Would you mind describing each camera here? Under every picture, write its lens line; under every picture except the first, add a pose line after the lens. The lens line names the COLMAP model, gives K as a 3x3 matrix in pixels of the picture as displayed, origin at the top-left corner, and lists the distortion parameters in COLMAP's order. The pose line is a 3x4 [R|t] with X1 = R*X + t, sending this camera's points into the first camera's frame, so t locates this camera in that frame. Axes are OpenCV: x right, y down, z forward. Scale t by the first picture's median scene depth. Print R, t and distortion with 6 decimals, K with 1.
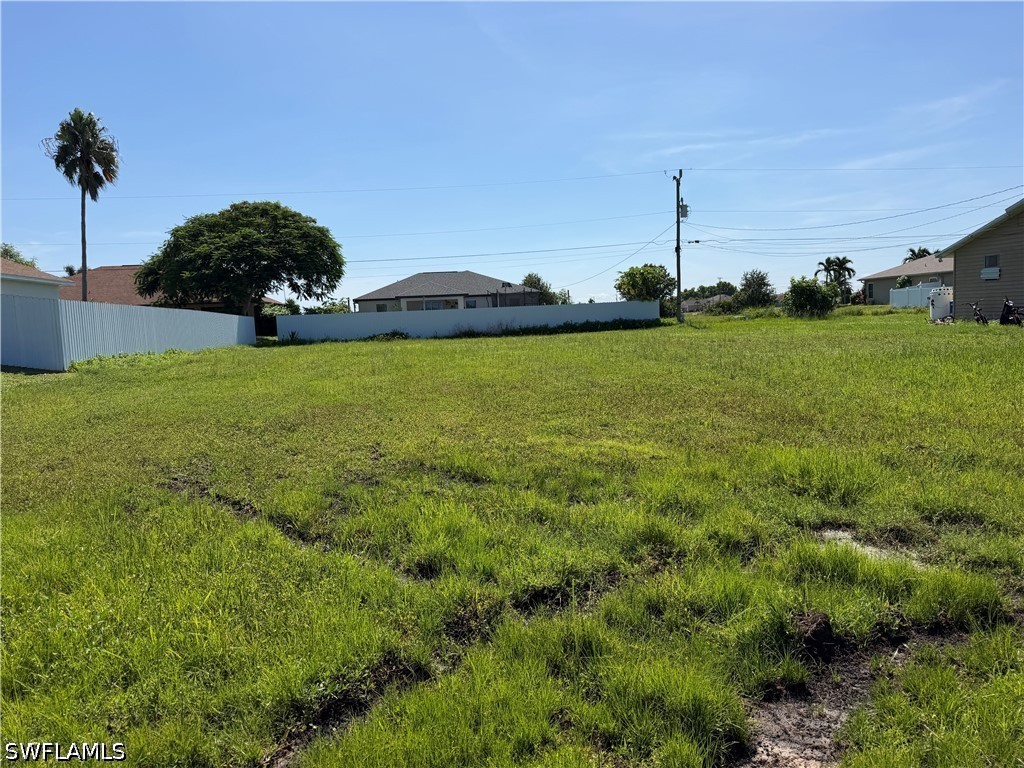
lens RADIAL K [[709.1, 0, 511.5], [0, 709.1, 391.9], [0, 0, 1]] dist [0.122349, -0.176126]
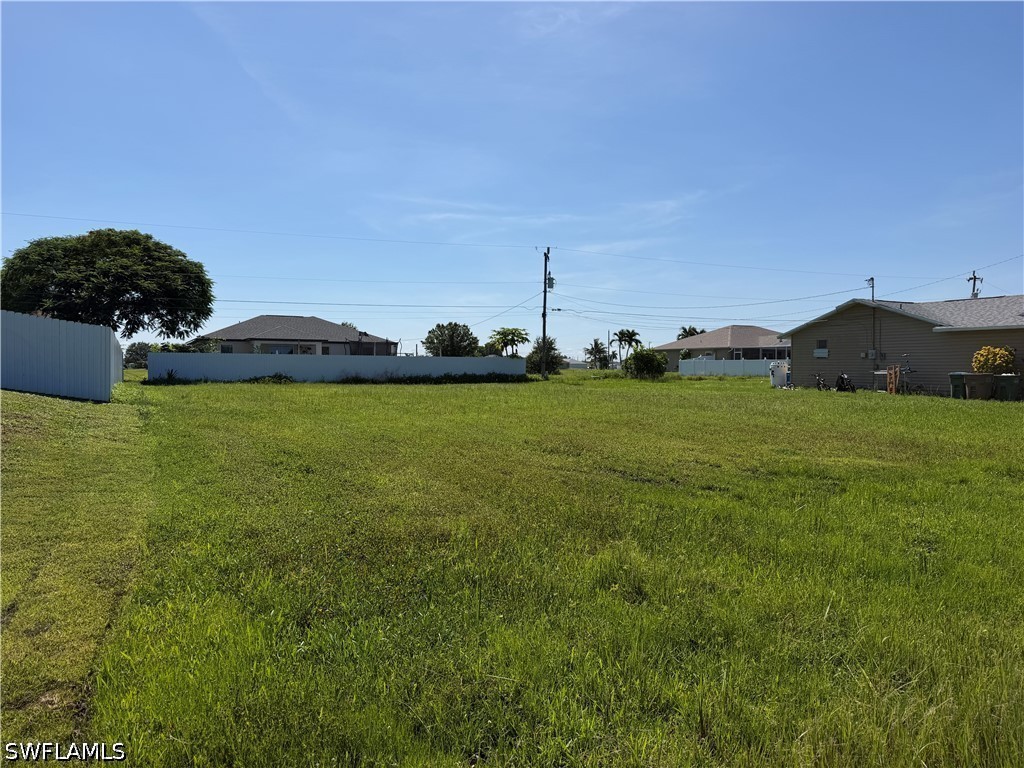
lens RADIAL K [[703.2, 0, 515.9], [0, 703.2, 385.6], [0, 0, 1]] dist [0.142692, -0.196305]
pose [[0.943608, 0.041997, 0.328389, -0.174641], [-0.014484, 0.996208, -0.085787, 0.010216], [-0.330747, 0.076193, 0.940639, -0.033235]]
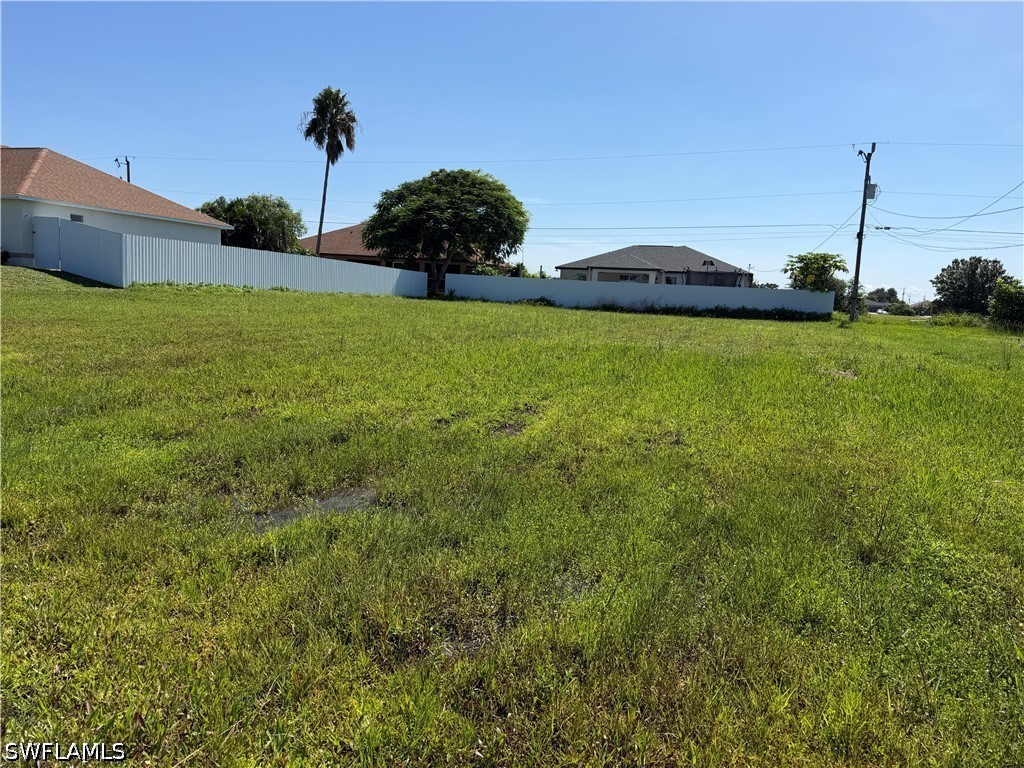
lens RADIAL K [[713.3, 0, 516.8], [0, 713.3, 387.1], [0, 0, 1]] dist [0.091611, -0.127045]
pose [[0.893982, 0.153647, -0.420938, 0.258107], [-0.141671, 0.988106, 0.059790, -0.012516], [0.425118, 0.006184, 0.905117, 0.038243]]
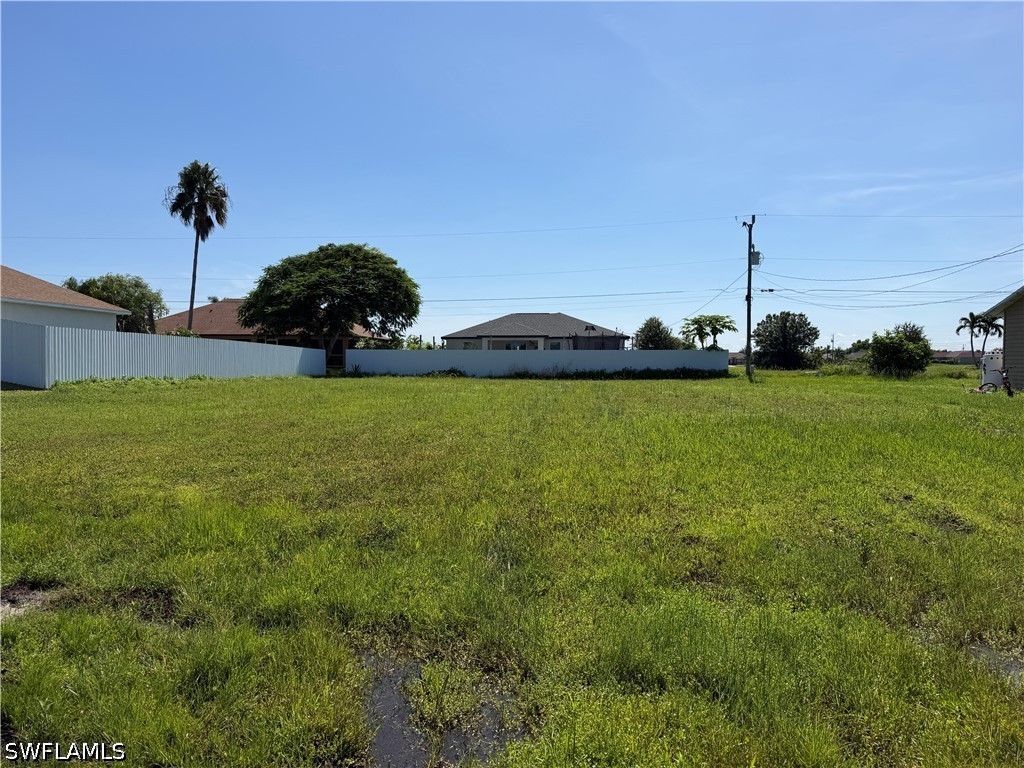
lens RADIAL K [[716.4, 0, 512.0], [0, 716.4, 384.0], [0, 0, 1]] dist [0.099731, -0.129001]
pose [[0.975324, 0.054109, -0.214045, 0.138990], [-0.068529, 0.995811, -0.060531, -0.007174], [0.209873, 0.073706, 0.974947, 0.014810]]
